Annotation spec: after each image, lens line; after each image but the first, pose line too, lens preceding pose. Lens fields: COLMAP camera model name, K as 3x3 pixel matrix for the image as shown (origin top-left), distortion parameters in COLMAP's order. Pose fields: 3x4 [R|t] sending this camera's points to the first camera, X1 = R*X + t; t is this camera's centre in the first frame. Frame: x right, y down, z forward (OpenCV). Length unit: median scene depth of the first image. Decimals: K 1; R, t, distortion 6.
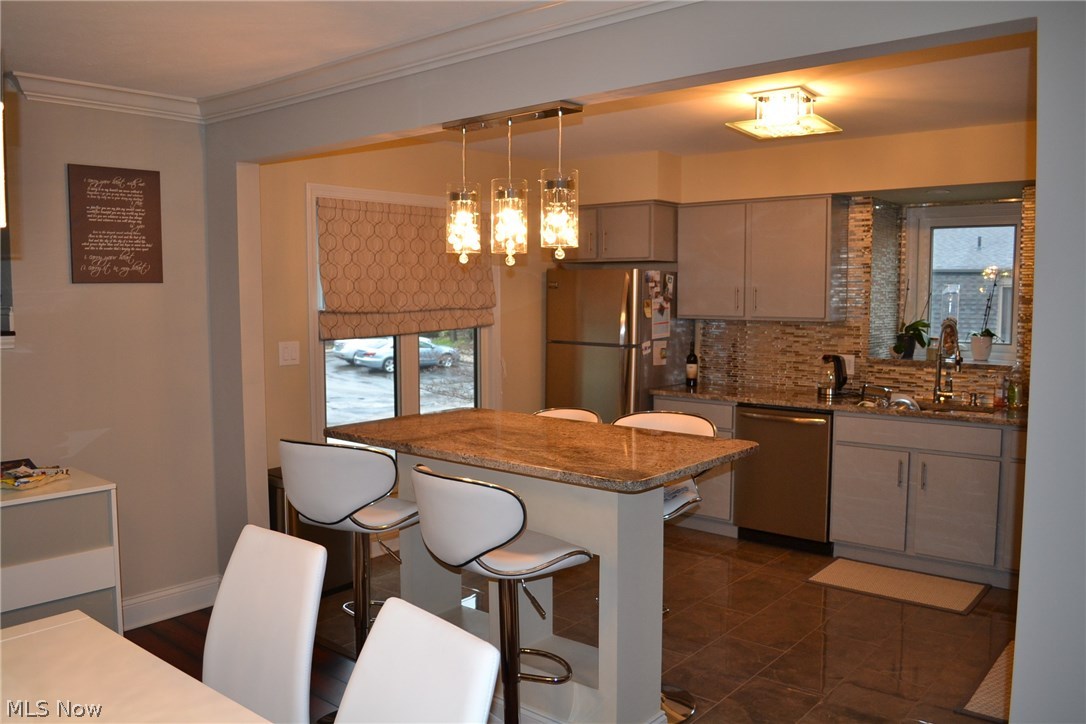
lens RADIAL K [[865.9, 0, 543.0], [0, 865.9, 362.0], [0, 0, 1]] dist [-0.081868, 0.004124]
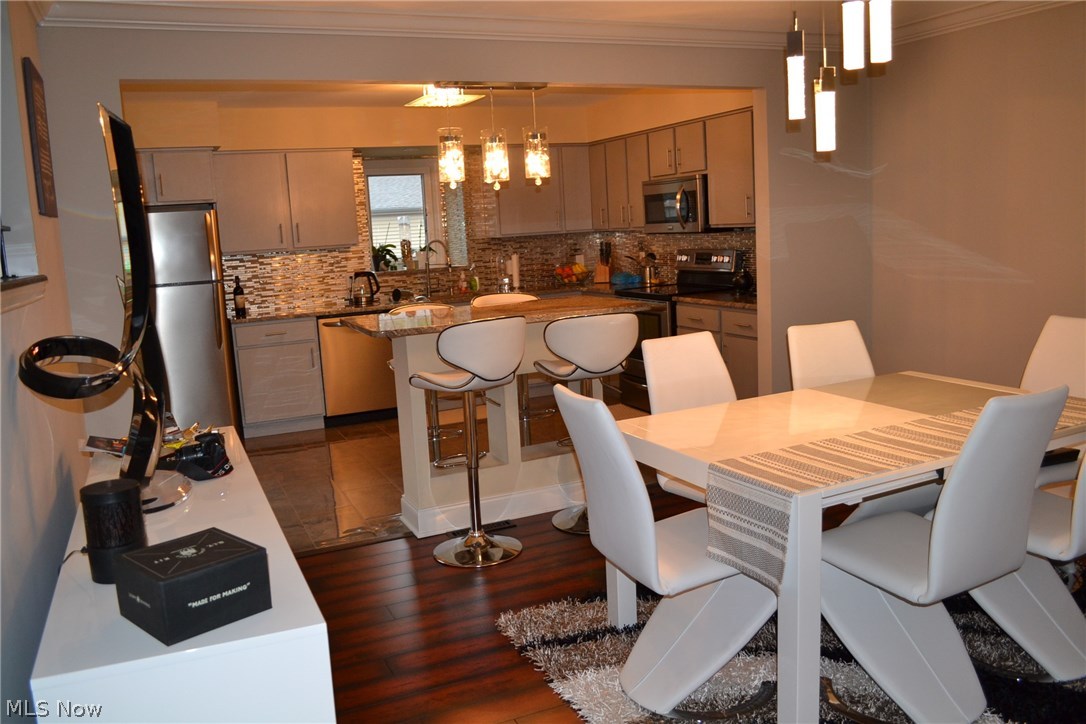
lens RADIAL K [[865.9, 0, 543.0], [0, 865.9, 362.0], [0, 0, 1]] dist [-0.081868, 0.004124]
pose [[0.422251, -0.165487, 0.891245, -0.744733], [0.127511, 0.984262, 0.122347, 0.001676], [-0.897466, 0.061983, 0.436707, 0.182881]]
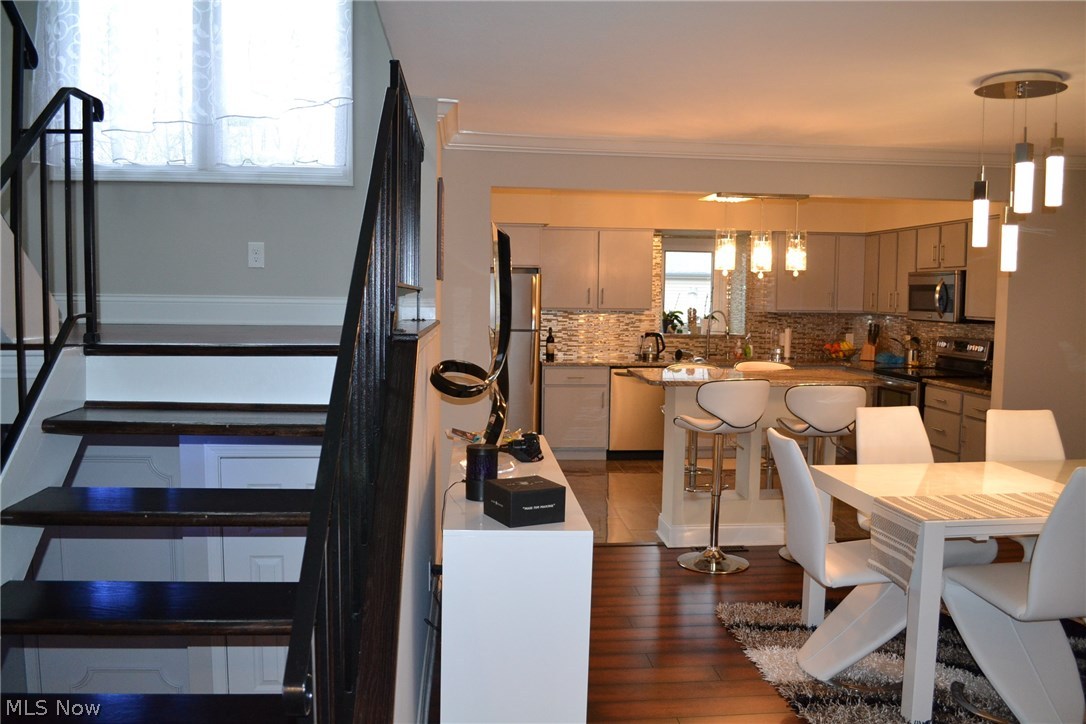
lens RADIAL K [[865.9, 0, 543.0], [0, 865.9, 362.0], [0, 0, 1]] dist [-0.081868, 0.004124]
pose [[0.703157, -0.050285, 0.709254, -0.912651], [0.047209, 0.998597, 0.023996, -0.001824], [-0.709466, 0.016610, 0.704544, 0.038068]]
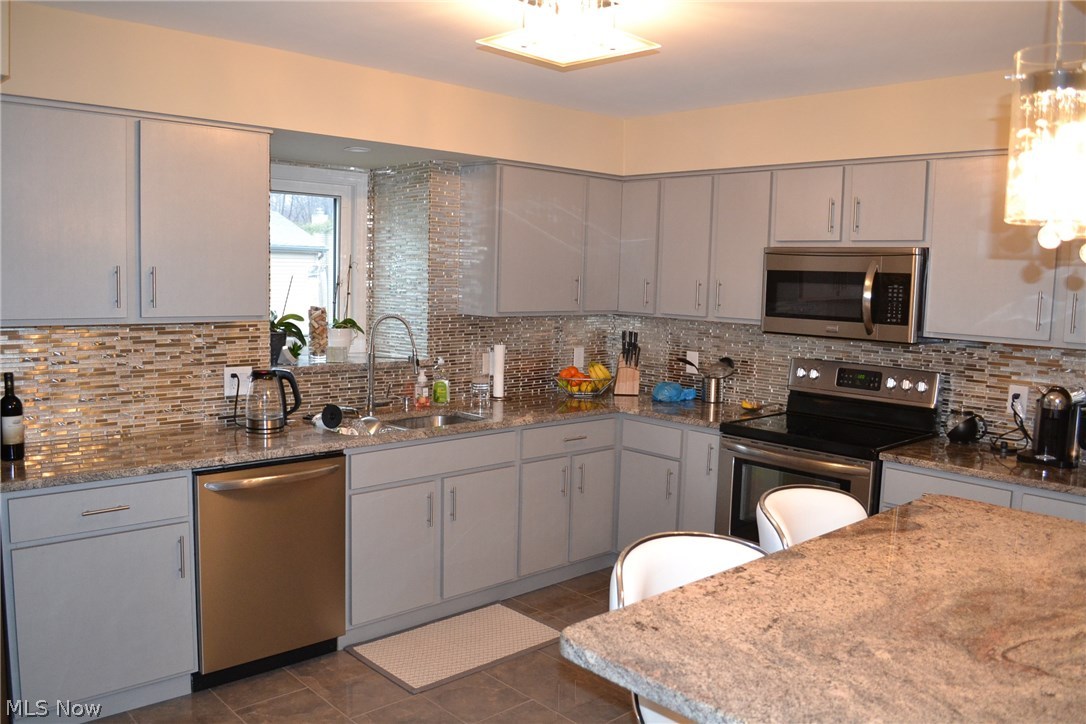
lens RADIAL K [[865.9, 0, 543.0], [0, 865.9, 362.0], [0, 0, 1]] dist [-0.081868, 0.004124]
pose [[0.116953, -0.097036, 0.988386, -0.306918], [0.051862, 0.994454, 0.091495, -0.064729], [-0.991782, 0.040559, 0.121337, 0.700333]]
